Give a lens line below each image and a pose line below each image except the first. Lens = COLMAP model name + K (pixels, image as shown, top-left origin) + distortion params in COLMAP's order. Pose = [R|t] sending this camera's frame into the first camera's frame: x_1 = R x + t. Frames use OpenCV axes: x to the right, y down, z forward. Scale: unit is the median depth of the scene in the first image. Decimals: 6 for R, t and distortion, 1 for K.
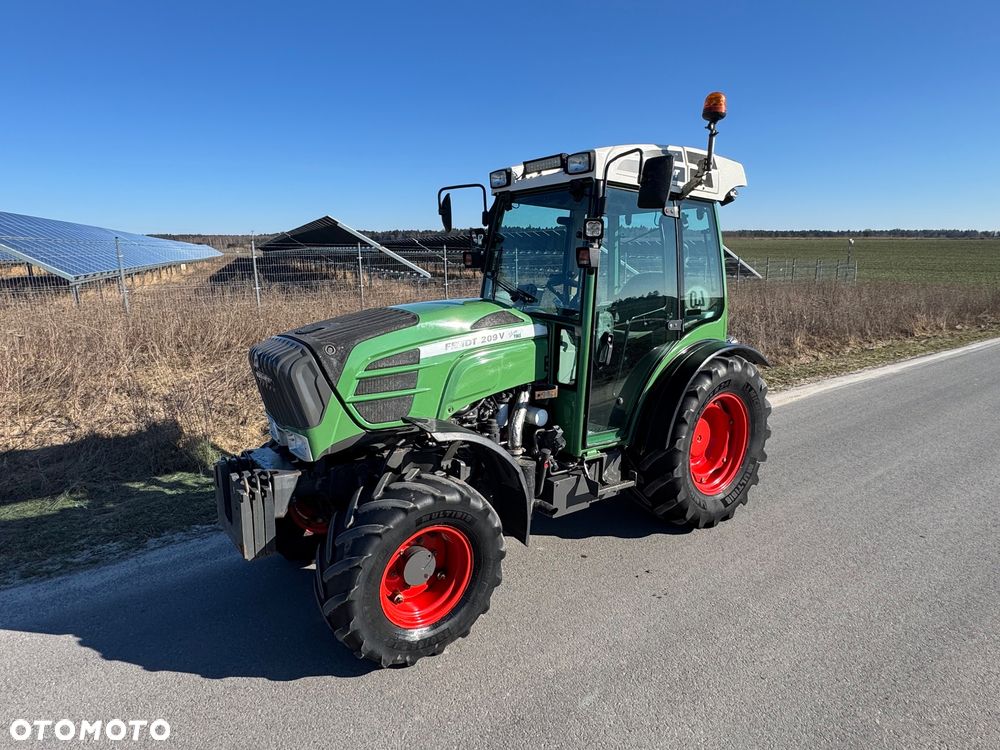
lens RADIAL K [[589.2, 0, 497.2], [0, 589.2, 372.2], [0, 0, 1]] dist [-0.000934, -0.000820]
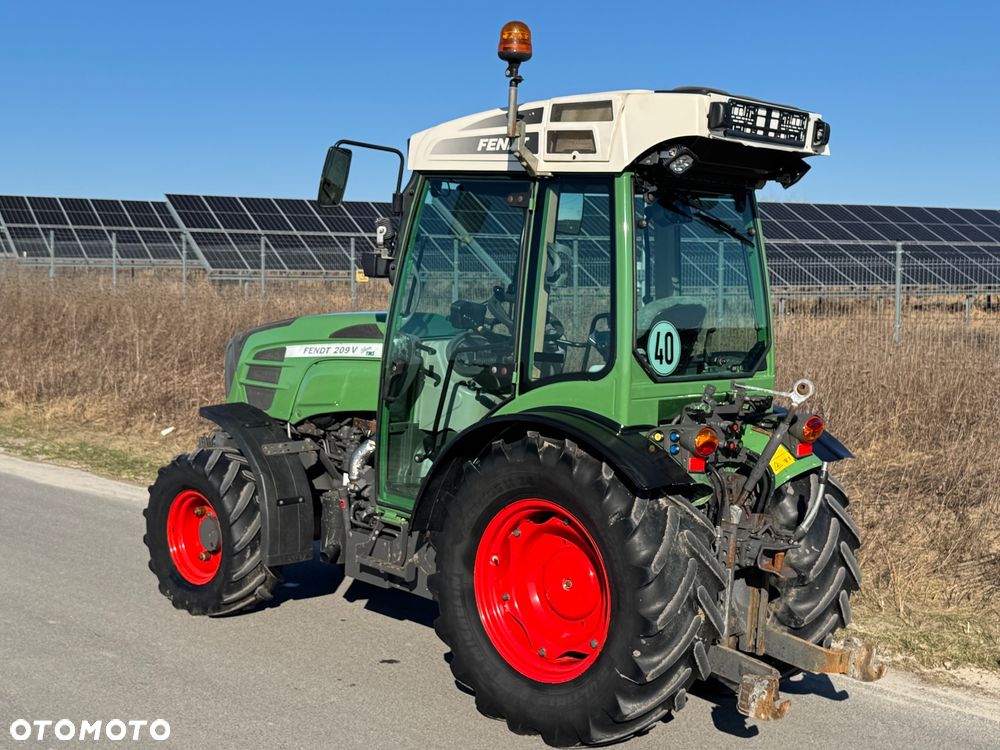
lens RADIAL K [[1306.5, 0, 499.4], [0, 1306.5, 369.0], [0, 0, 1]] dist [0.107845, 0.000483]
pose [[0.157895, 0.078319, -0.984345, 1.867548], [-0.214093, 0.975853, 0.043301, -0.155433], [0.963968, 0.203904, 0.170850, 0.816117]]
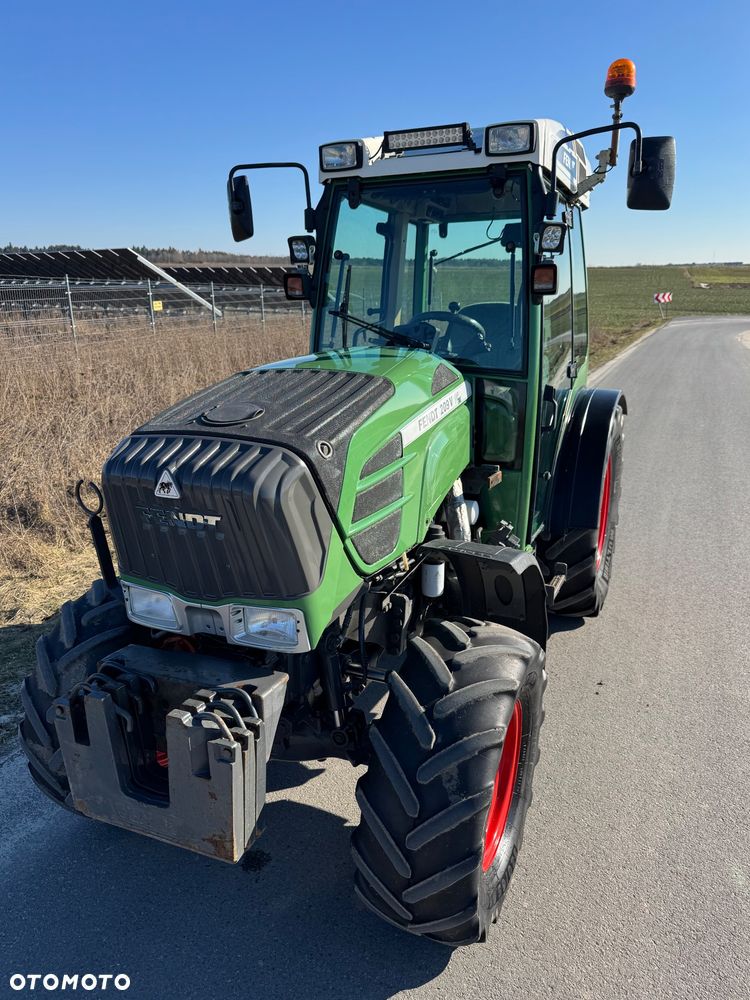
lens RADIAL K [[725.7, 0, 375.0], [0, 725.7, 500.0], [0, 0, 1]] dist [0.071038, -0.119373]
pose [[0.875728, -0.140023, 0.462055, -0.432553], [0.099319, 0.988799, 0.111412, -0.047229], [-0.472480, -0.051676, 0.879825, 0.287018]]
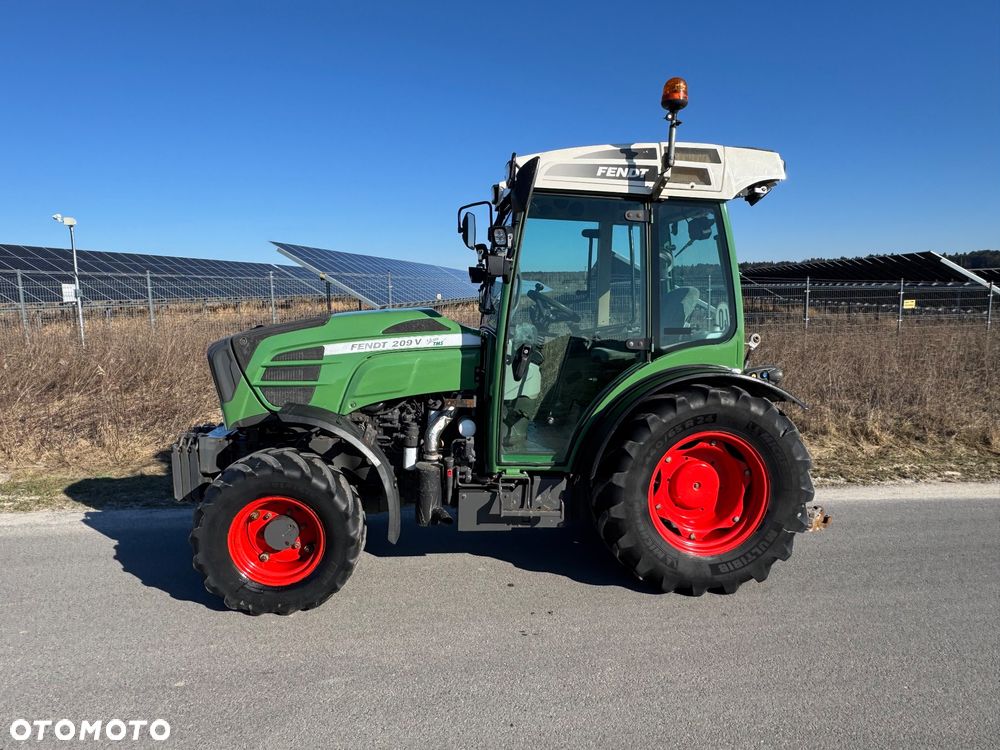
lens RADIAL K [[657.4, 0, 495.9], [0, 657.4, 373.8], [0, 0, 1]] dist [0.000955, 0.000214]
pose [[0.858835, 0.061125, -0.508592, 0.670801], [-0.097727, 0.994171, -0.045543, 0.031720], [0.502844, 0.088817, 0.859802, 0.067864]]
